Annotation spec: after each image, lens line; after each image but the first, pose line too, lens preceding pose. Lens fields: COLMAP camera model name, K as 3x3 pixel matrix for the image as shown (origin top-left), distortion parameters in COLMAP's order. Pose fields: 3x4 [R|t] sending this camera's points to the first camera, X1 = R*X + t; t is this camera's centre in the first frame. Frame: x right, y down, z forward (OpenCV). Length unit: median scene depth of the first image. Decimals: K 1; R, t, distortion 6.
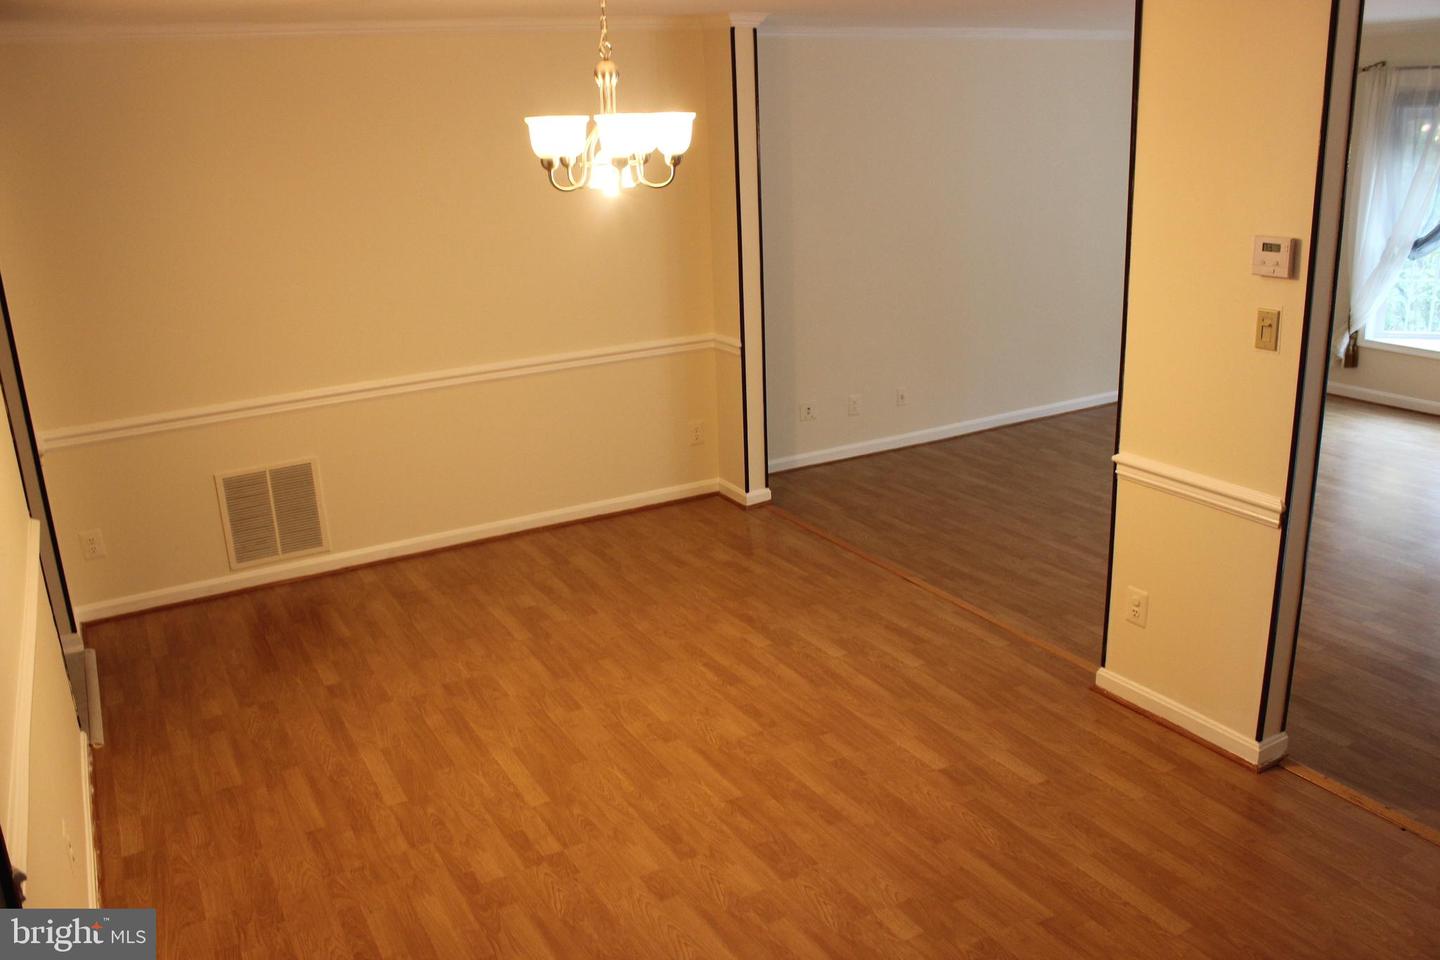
lens RADIAL K [[1201.9, 0, 720.0], [0, 1201.9, 480.0], [0, 0, 1]] dist [-0.173236, 0.165933]
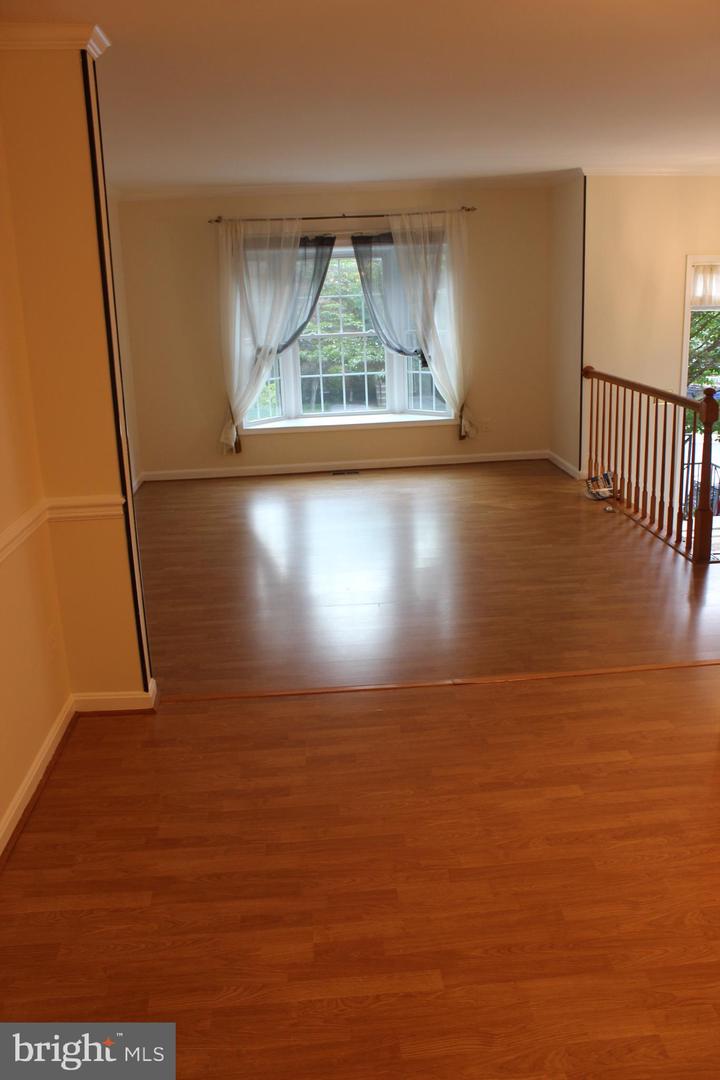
lens RADIAL K [[901.5, 0, 364.2], [0, 901.5, 538.7], [0, 0, 1]] dist [-0.173236, 0.165933]
pose [[0.422033, -0.228745, 0.877248, -0.332186], [0.287347, 0.951504, 0.109869, -0.088347], [-0.859837, 0.205706, 0.467295, 0.510256]]
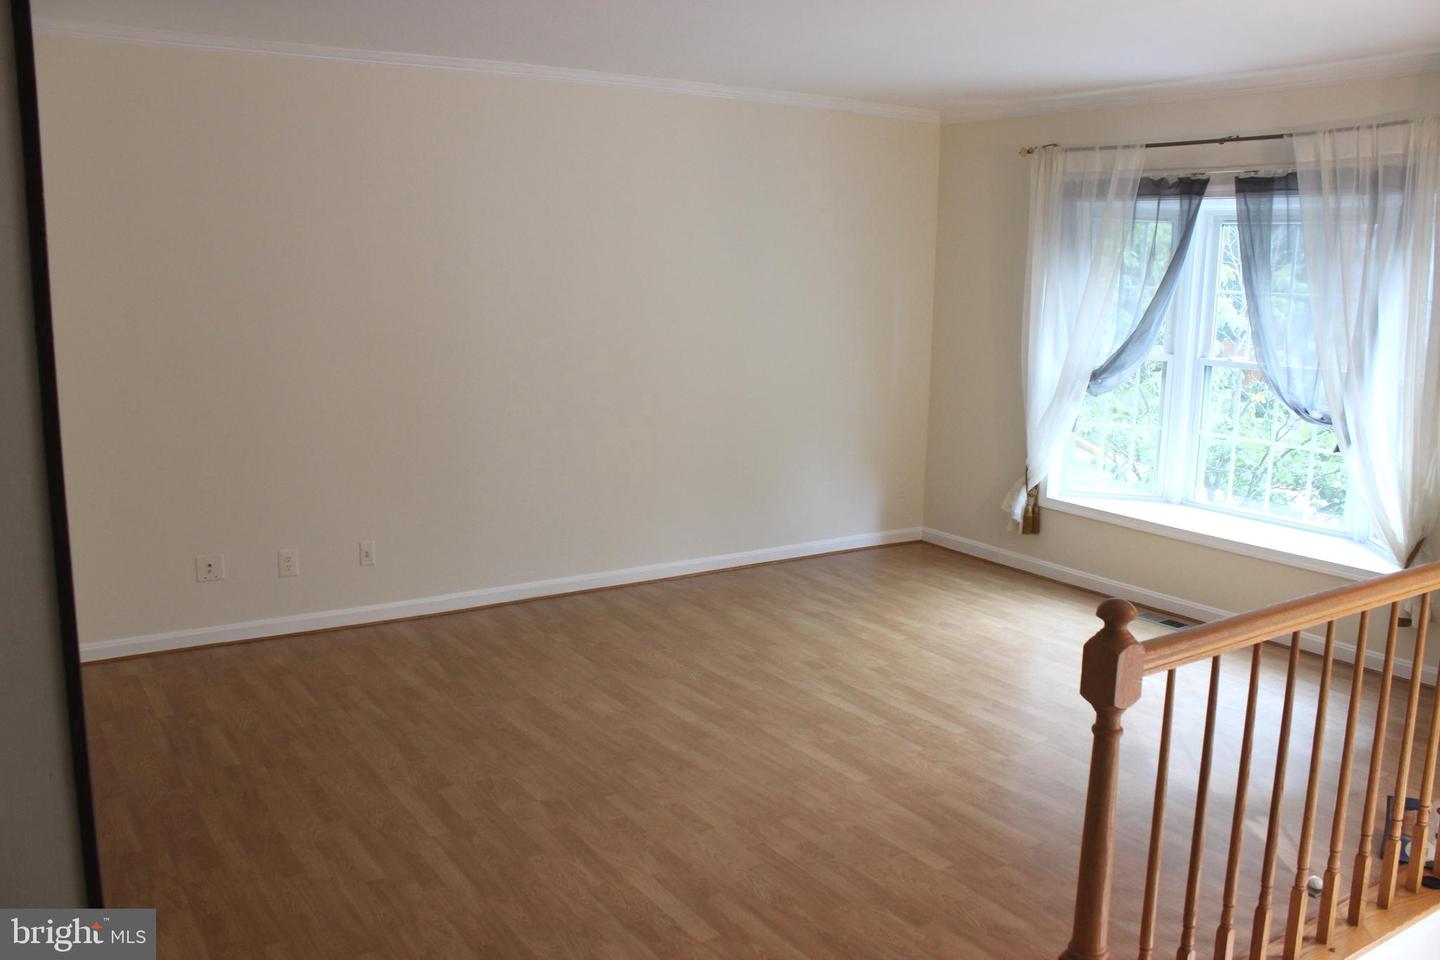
lens RADIAL K [[1201.9, 0, 720.0], [0, 1201.9, 480.0], [0, 0, 1]] dist [-0.173236, 0.165933]
pose [[0.995501, 0.044179, 0.083823, 0.318389], [-0.033881, 0.992131, -0.120534, -0.036327], [-0.088488, 0.117152, 0.989164, 0.277327]]
